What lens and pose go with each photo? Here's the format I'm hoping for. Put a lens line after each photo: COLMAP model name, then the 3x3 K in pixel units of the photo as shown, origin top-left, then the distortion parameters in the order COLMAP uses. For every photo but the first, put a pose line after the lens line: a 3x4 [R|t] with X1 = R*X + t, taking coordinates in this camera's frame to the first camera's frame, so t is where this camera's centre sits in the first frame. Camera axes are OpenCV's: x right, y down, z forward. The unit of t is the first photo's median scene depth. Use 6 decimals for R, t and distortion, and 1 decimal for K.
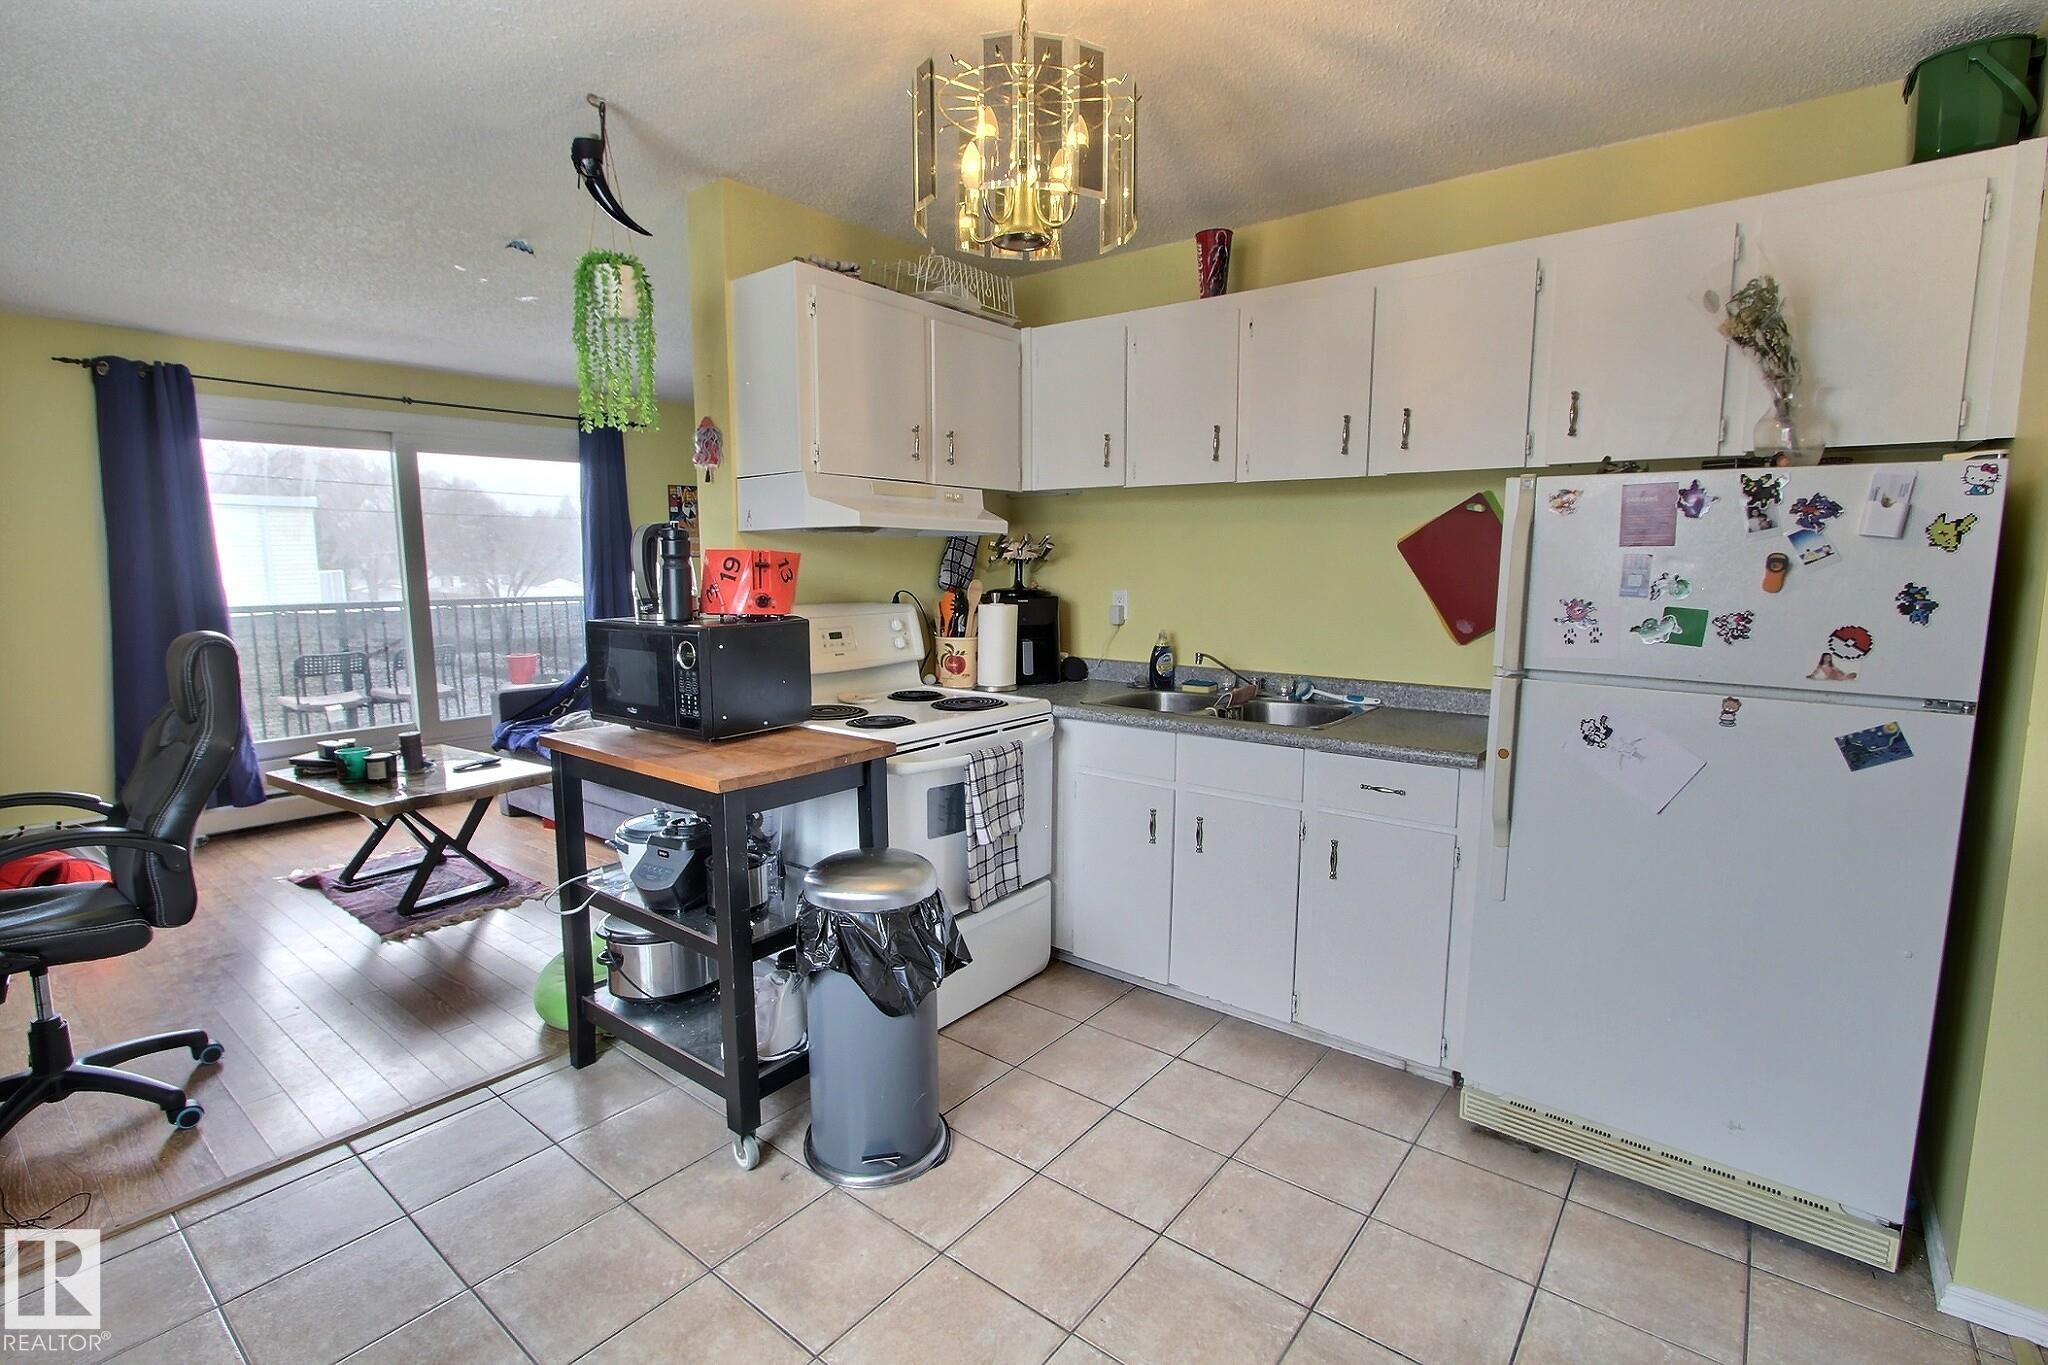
lens RADIAL K [[964.9, 0, 1018.4], [0, 964.9, 675.6], [0, 0, 1]] dist [-0.004849, 0.002325]
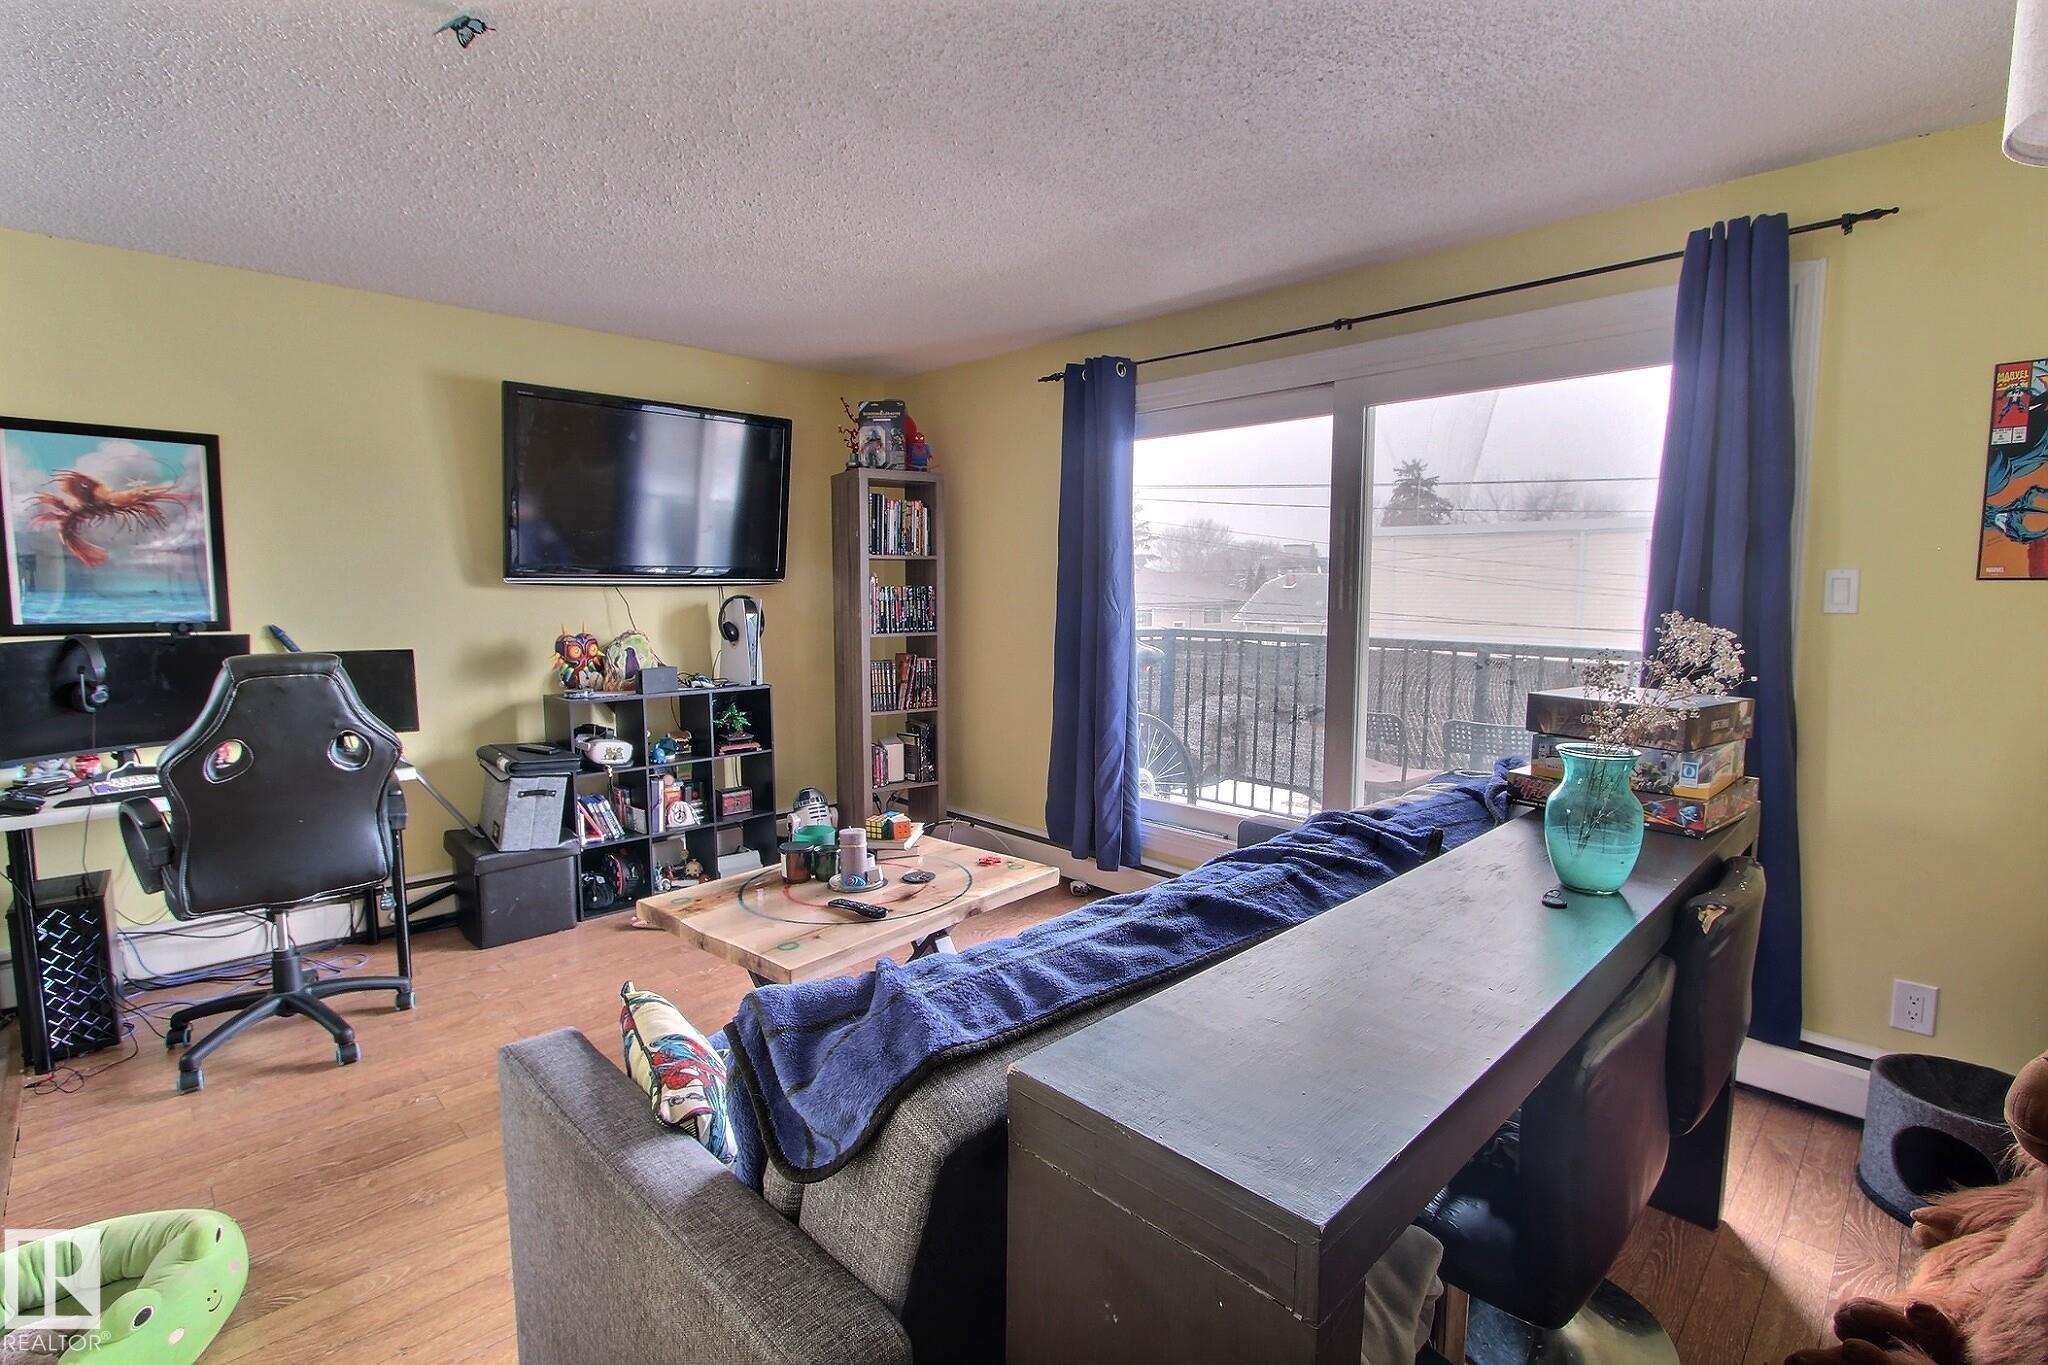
lens RADIAL K [[964.9, 0, 1025.6], [0, 964.9, 671.8], [0, 0, 1]] dist [-0.004849, 0.002325]
pose [[-0.106673, 0.094488, -0.989794, 0.018542], [-0.126993, 0.986027, 0.107815, -0.110975], [0.986151, 0.137198, -0.093183, 0.924722]]
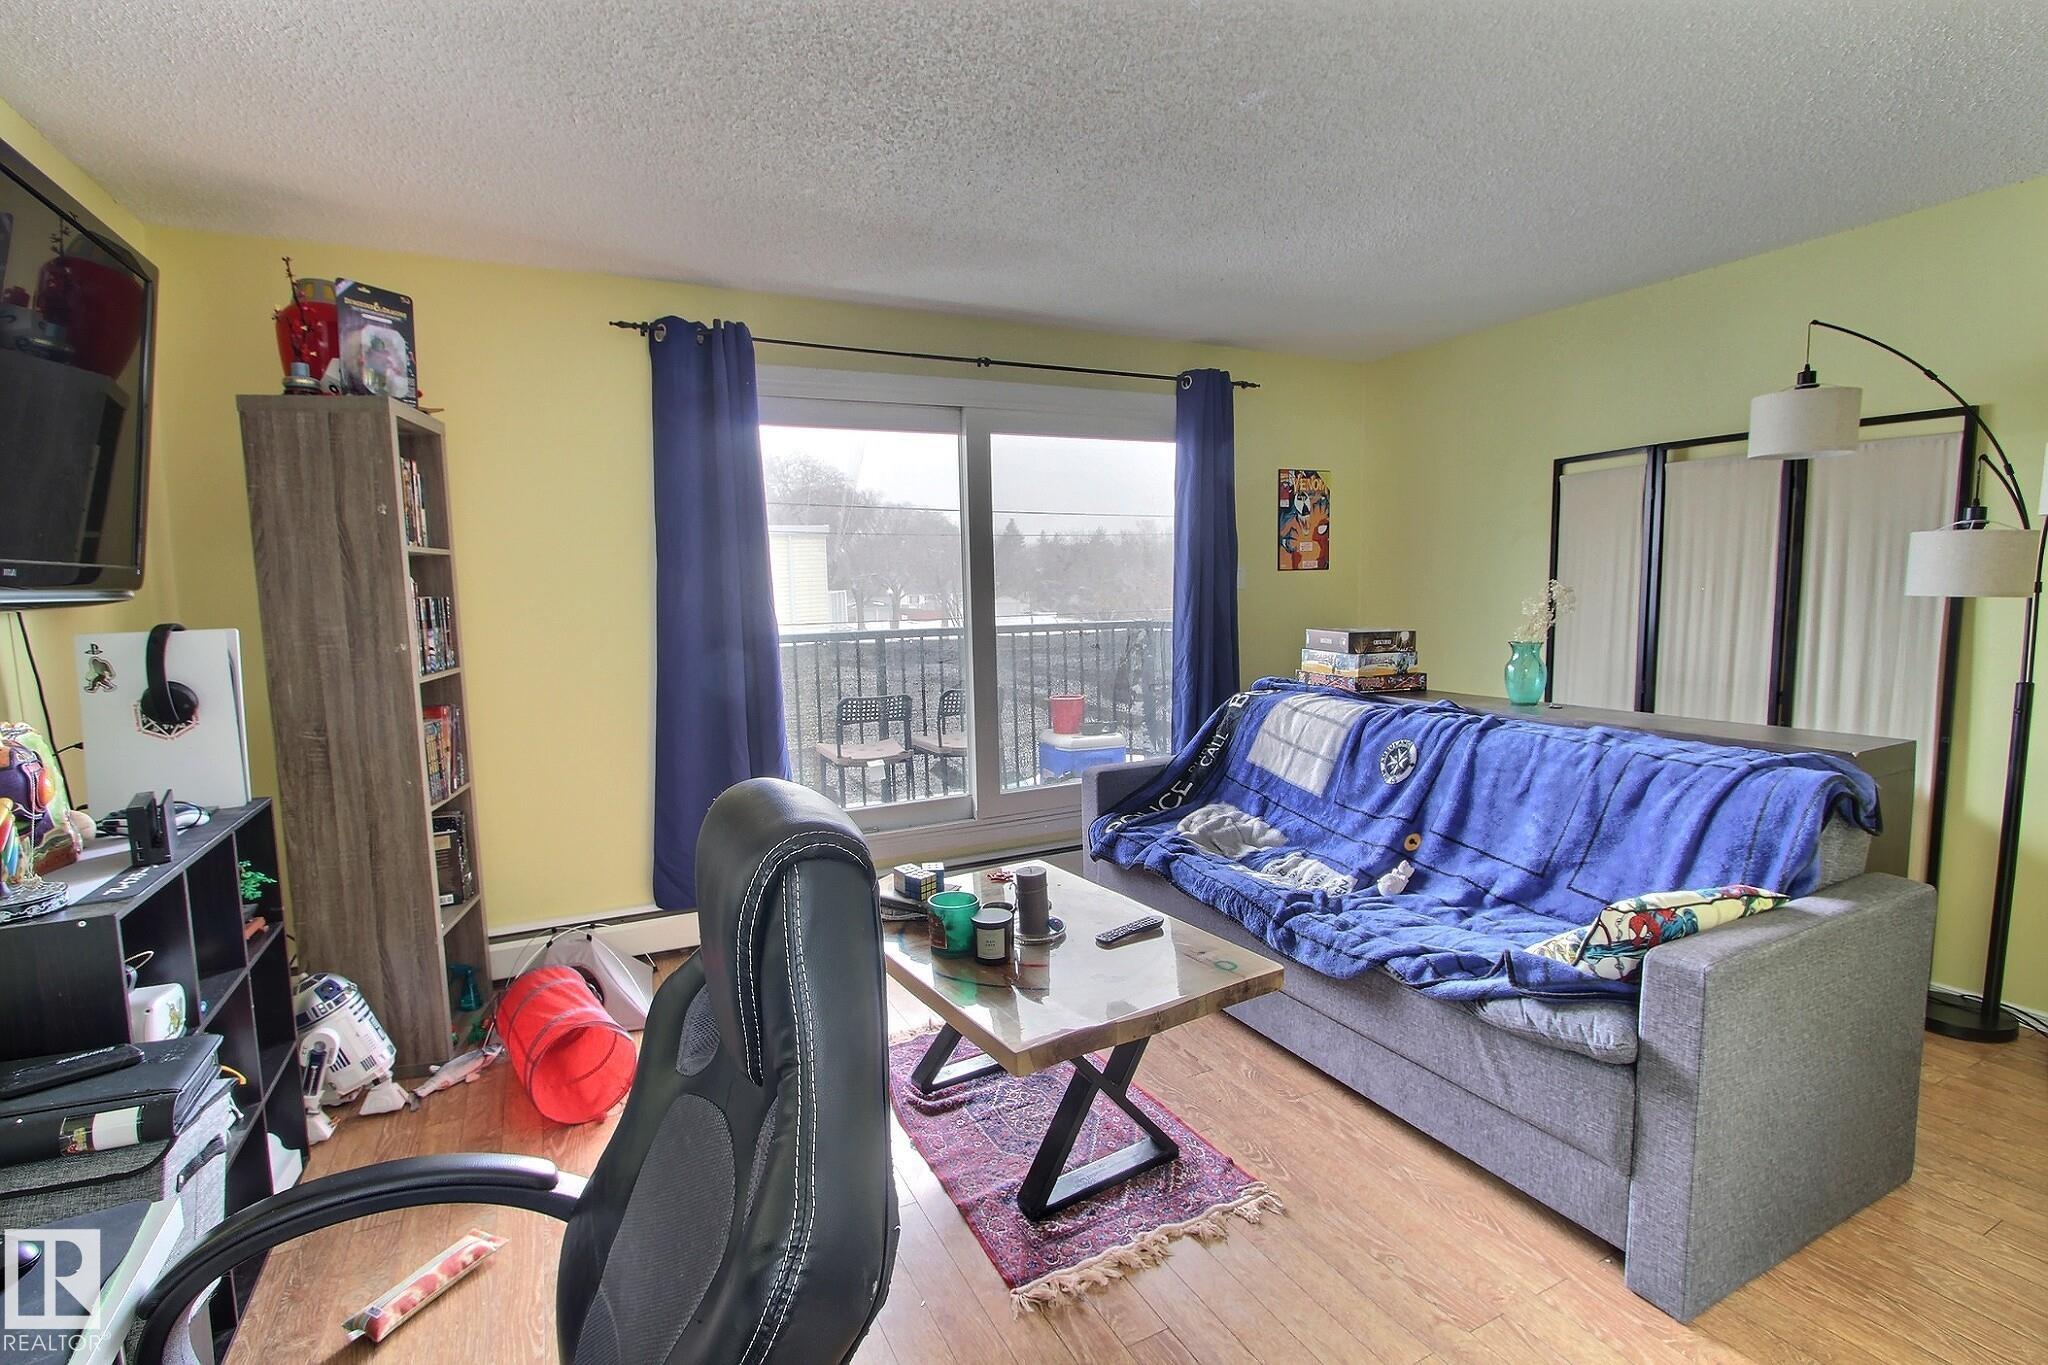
lens RADIAL K [[964.9, 0, 1028.0], [0, 964.9, 677.1], [0, 0, 1]] dist [-0.004849, 0.002325]
pose [[0.914638, 0.023785, -0.403574, -0.313171], [-0.031391, 0.999432, -0.012241, -0.038676], [0.403054, 0.023864, 0.914865, 0.360236]]
